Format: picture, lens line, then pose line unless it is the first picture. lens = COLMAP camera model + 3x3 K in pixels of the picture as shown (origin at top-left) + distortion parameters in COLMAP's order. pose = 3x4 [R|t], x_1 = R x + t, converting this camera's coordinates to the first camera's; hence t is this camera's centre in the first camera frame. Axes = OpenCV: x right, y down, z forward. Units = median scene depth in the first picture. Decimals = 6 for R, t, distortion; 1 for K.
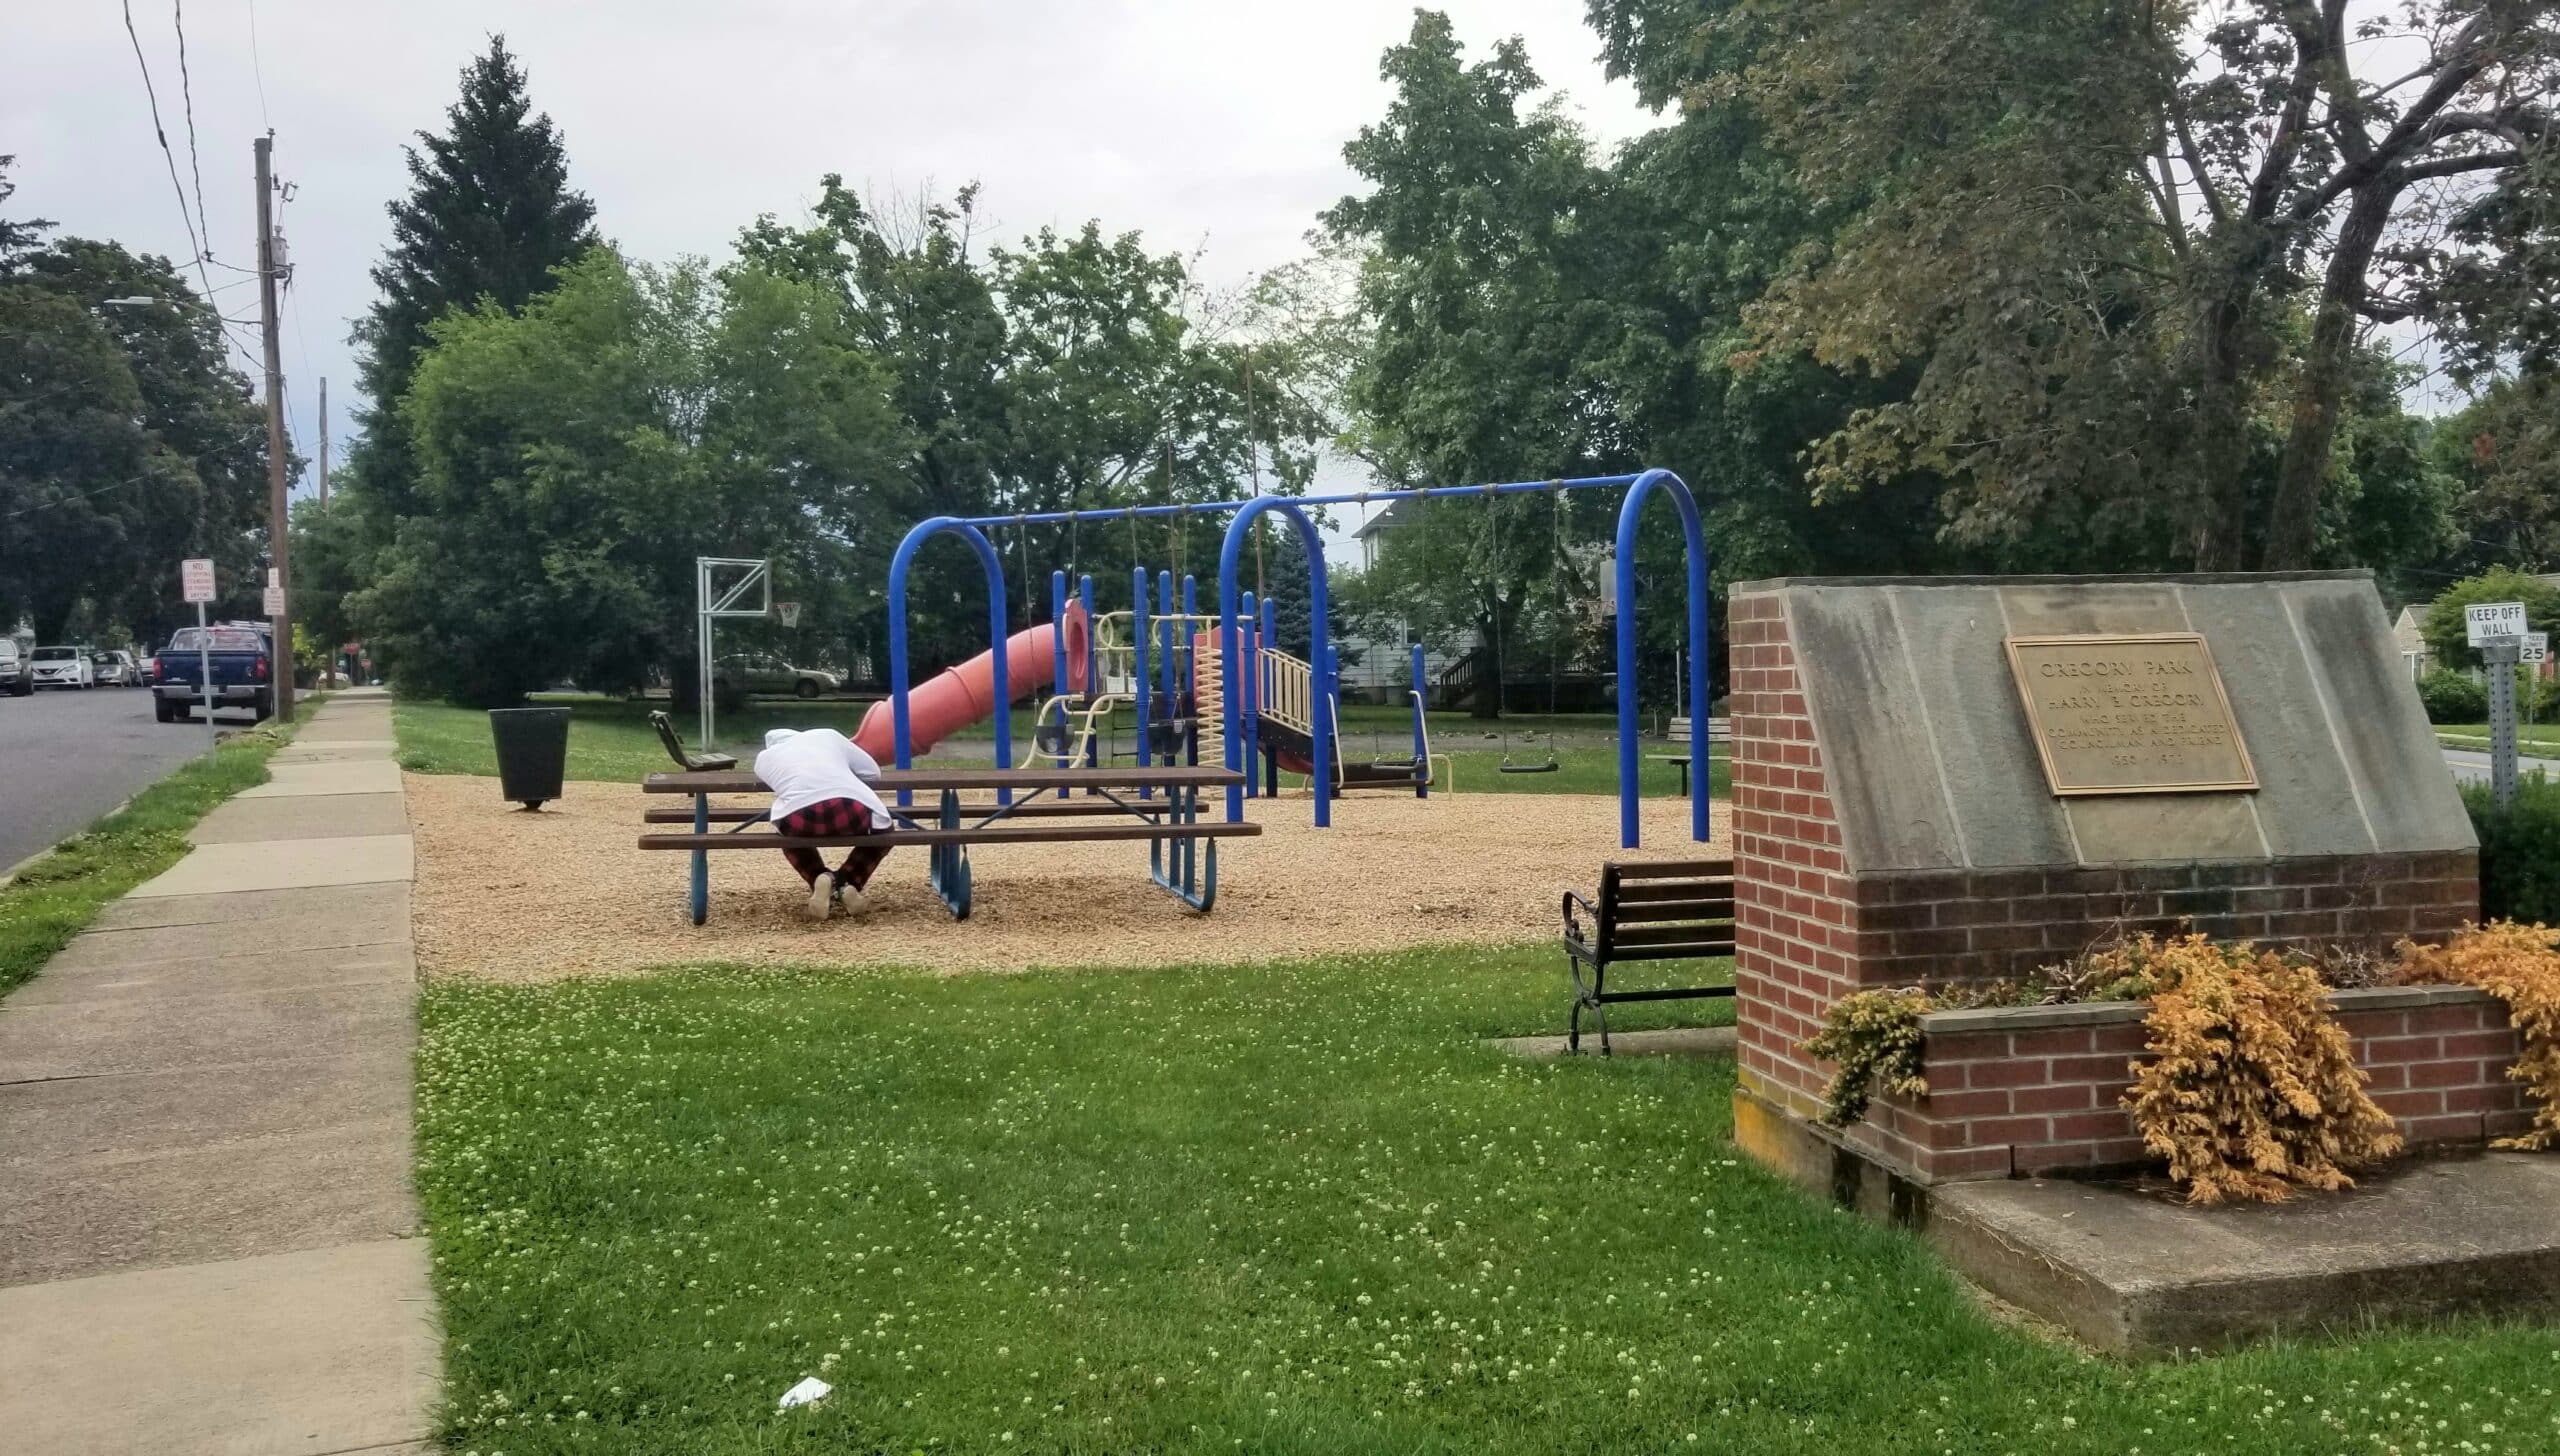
lens RADIAL K [[2273.8, 0, 1280.0], [0, 2273.8, 728.0], [0, 0, 1]] dist [-0.006283, -0.001389]
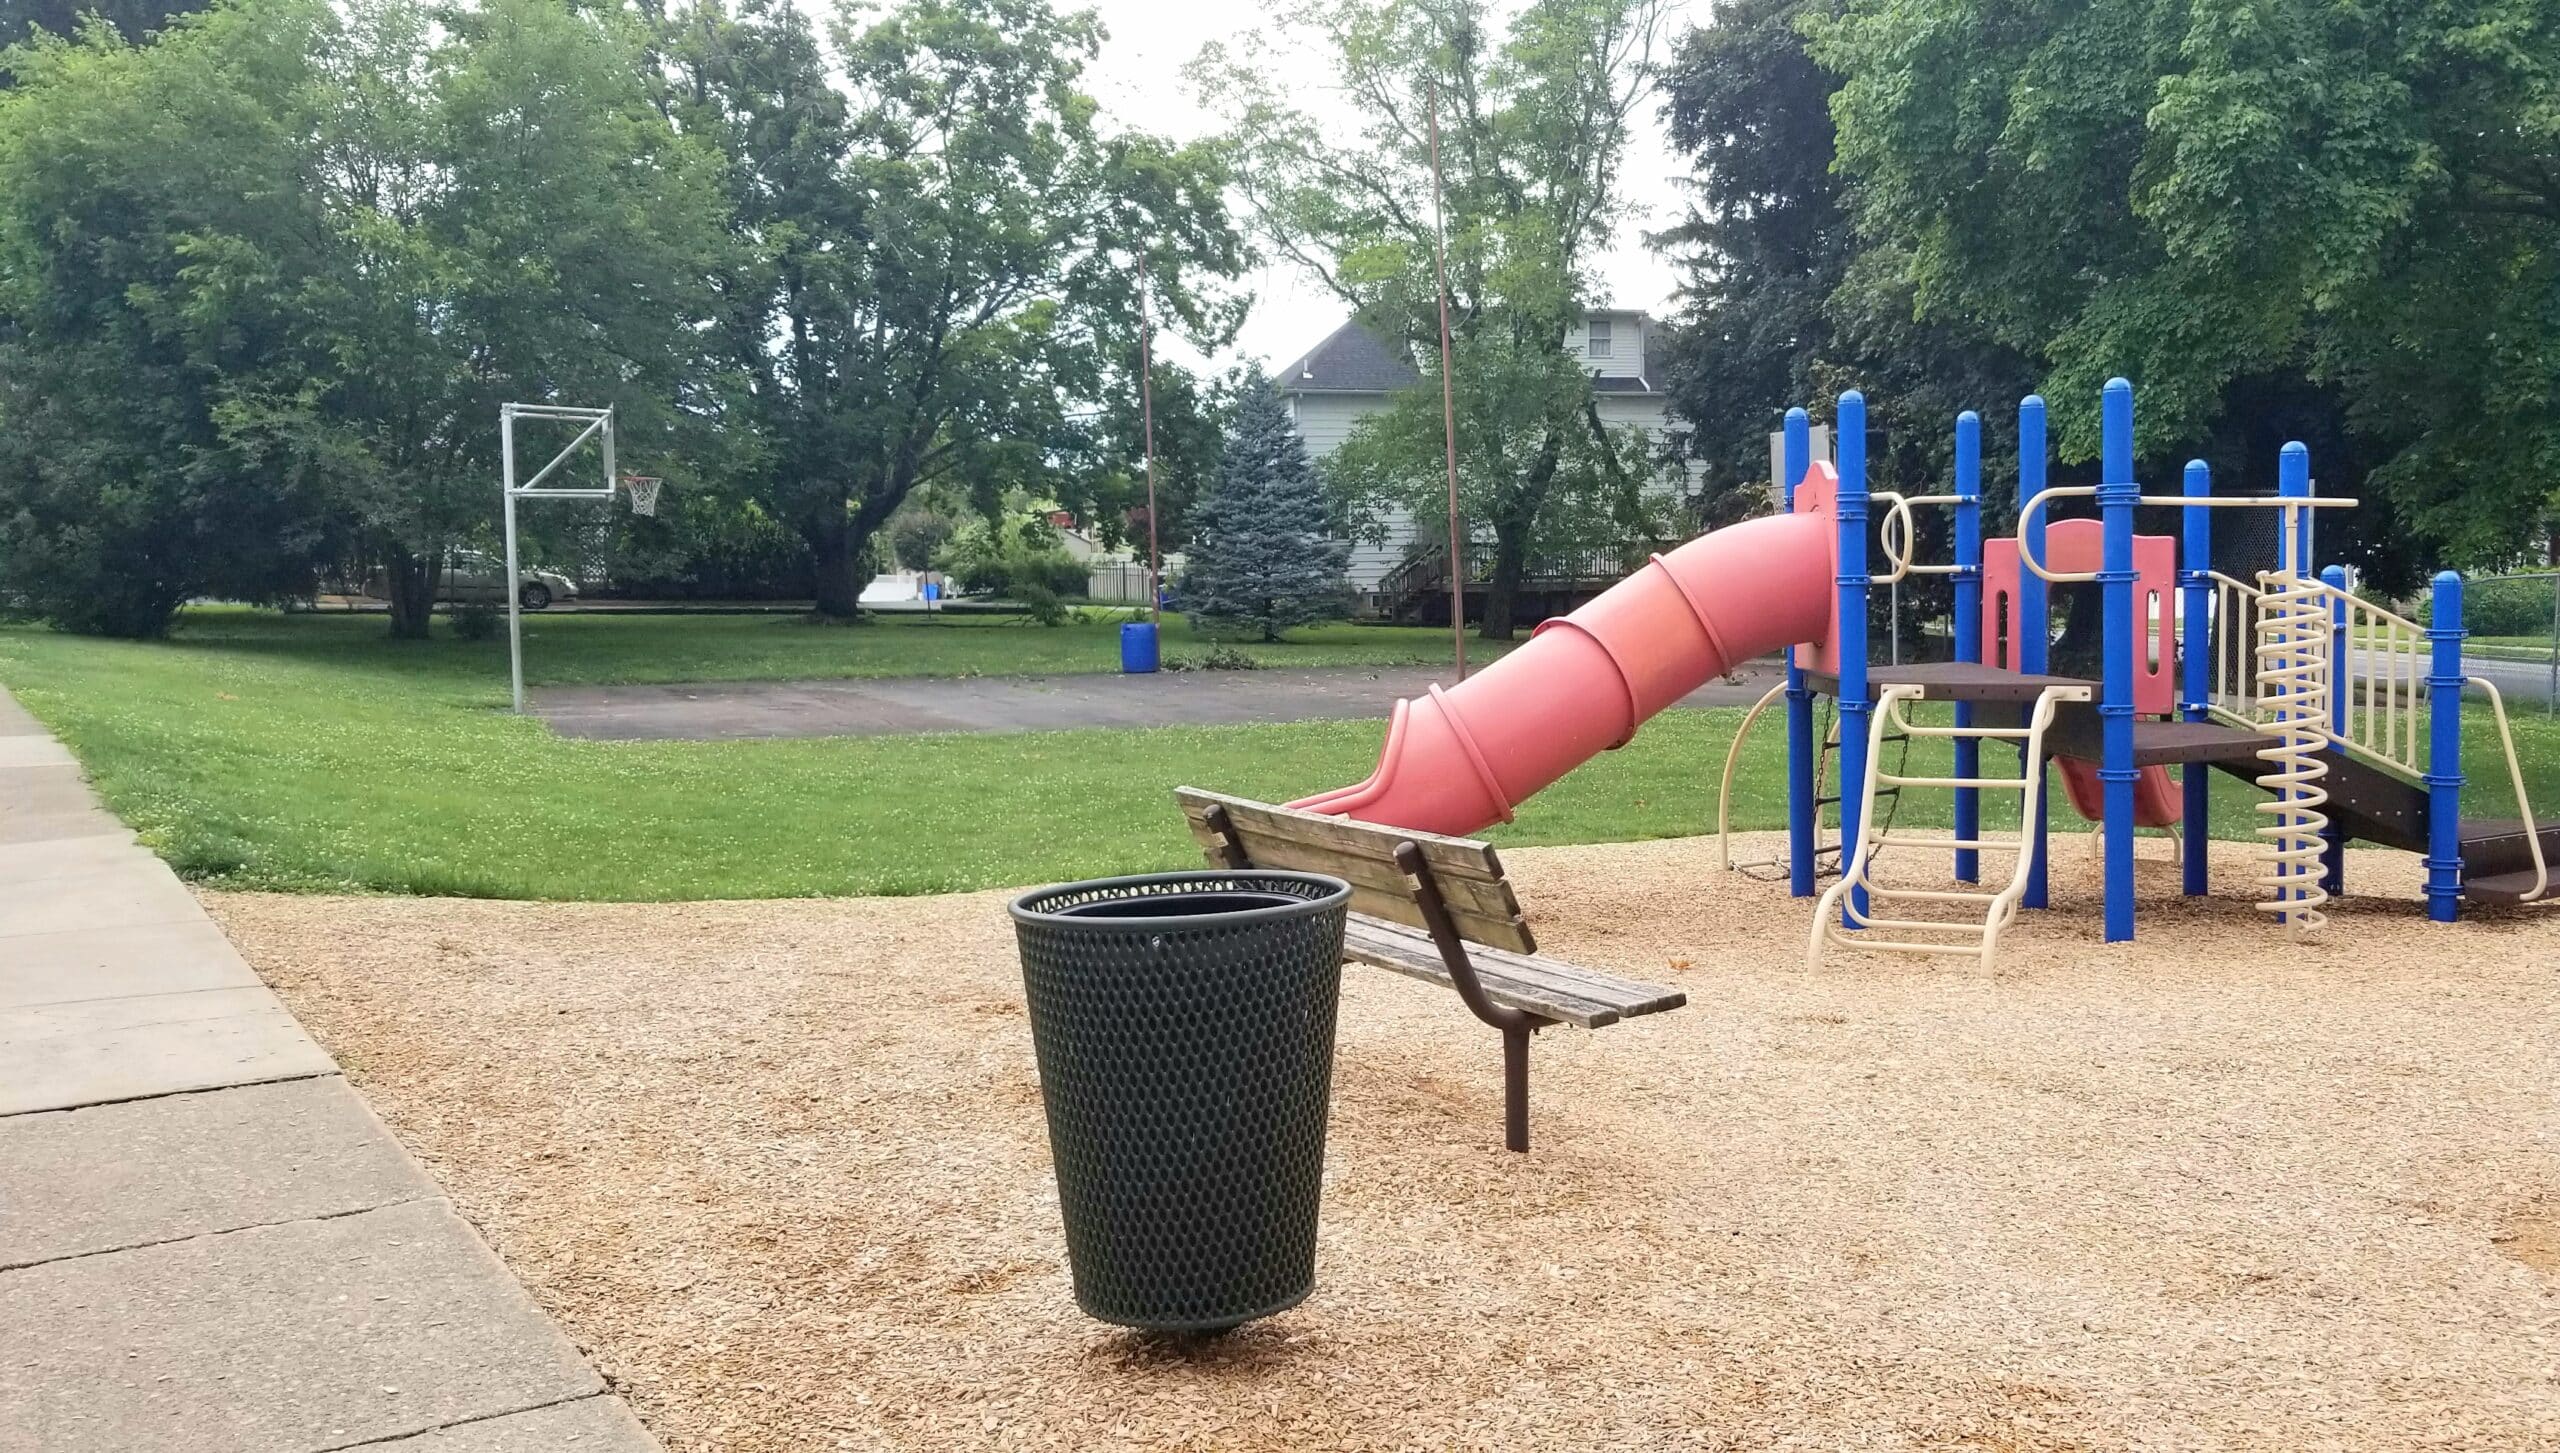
lens RADIAL K [[2273.8, 0, 1280.0], [0, 2273.8, 726.5], [0, 0, 1]] dist [-0.006283, -0.001389]
pose [[0.984906, -0.011271, 0.172723, -0.134175], [0.003095, 0.998865, 0.047530, -0.012917], [-0.173062, -0.046278, 0.983823, 0.296443]]
